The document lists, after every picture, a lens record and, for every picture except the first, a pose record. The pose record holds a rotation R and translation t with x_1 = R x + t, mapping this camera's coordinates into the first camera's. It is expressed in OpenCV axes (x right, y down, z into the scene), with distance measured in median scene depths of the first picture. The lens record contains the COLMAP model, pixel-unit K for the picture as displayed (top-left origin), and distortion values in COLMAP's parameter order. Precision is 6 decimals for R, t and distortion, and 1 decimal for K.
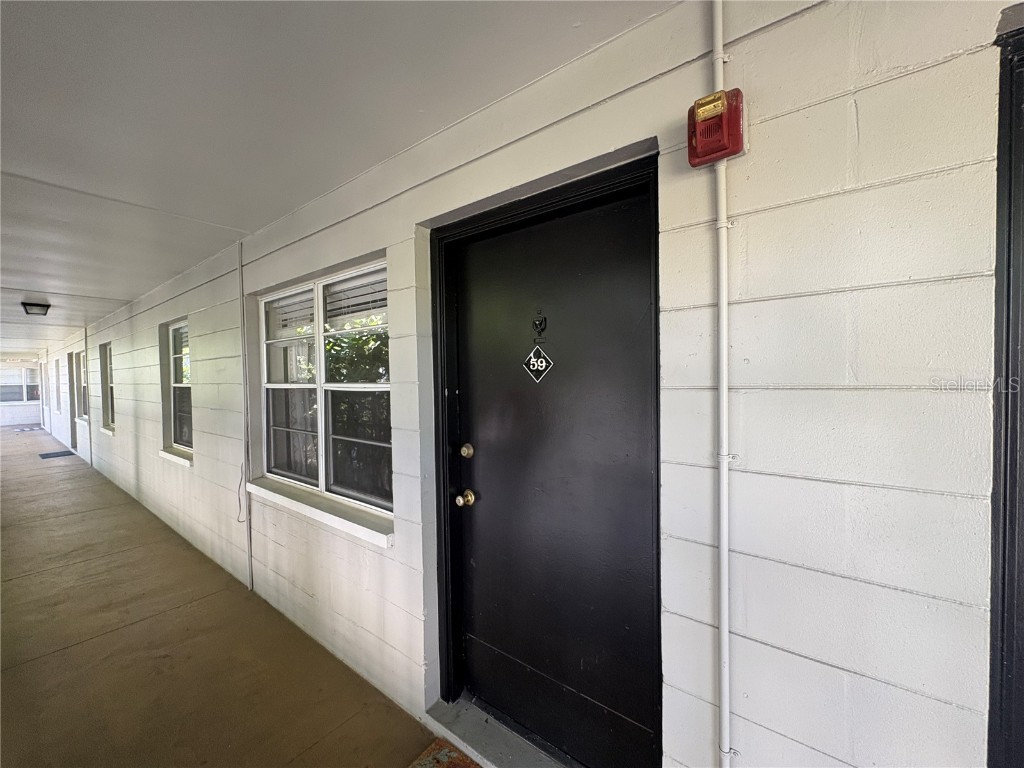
lens RADIAL K [[406.9, 0, 512.4], [0, 406.9, 382.7], [0, 0, 1]] dist [-0.001488, 0.000281]
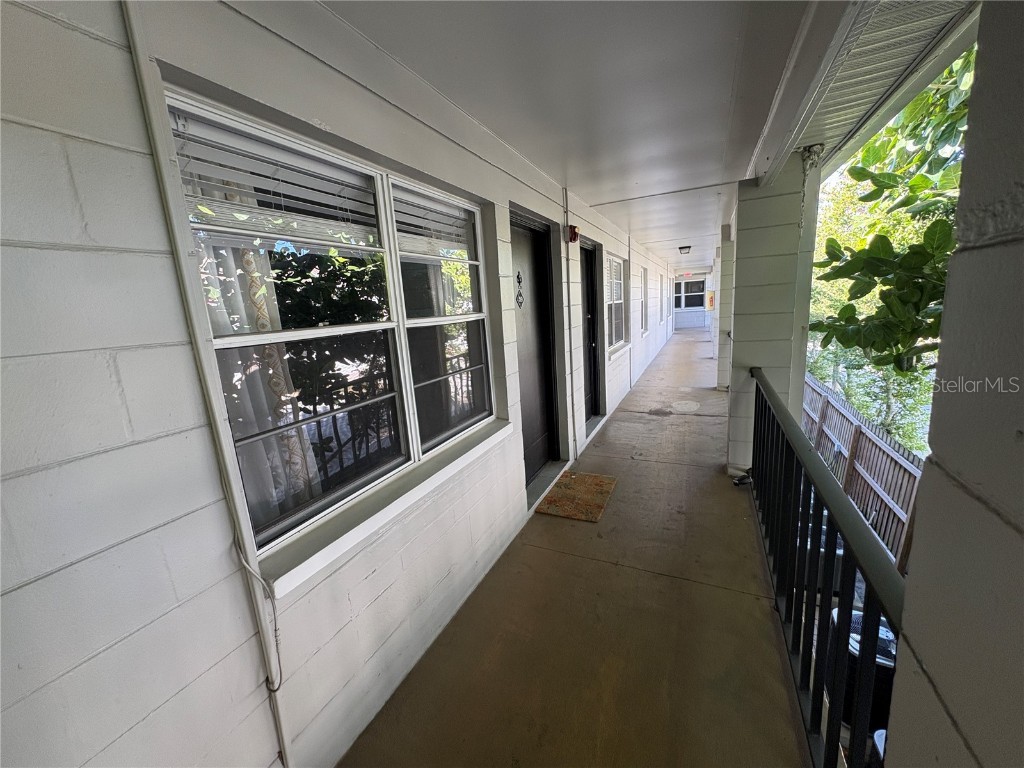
lens RADIAL K [[406.9, 0, 510.6], [0, 406.9, 386.2], [0, 0, 1]] dist [-0.001488, 0.000281]
pose [[-0.215810, -0.154796, 0.964087, -1.258048], [0.095122, 0.979325, 0.178535, 0.007100], [-0.971791, 0.130236, -0.196624, 0.978752]]
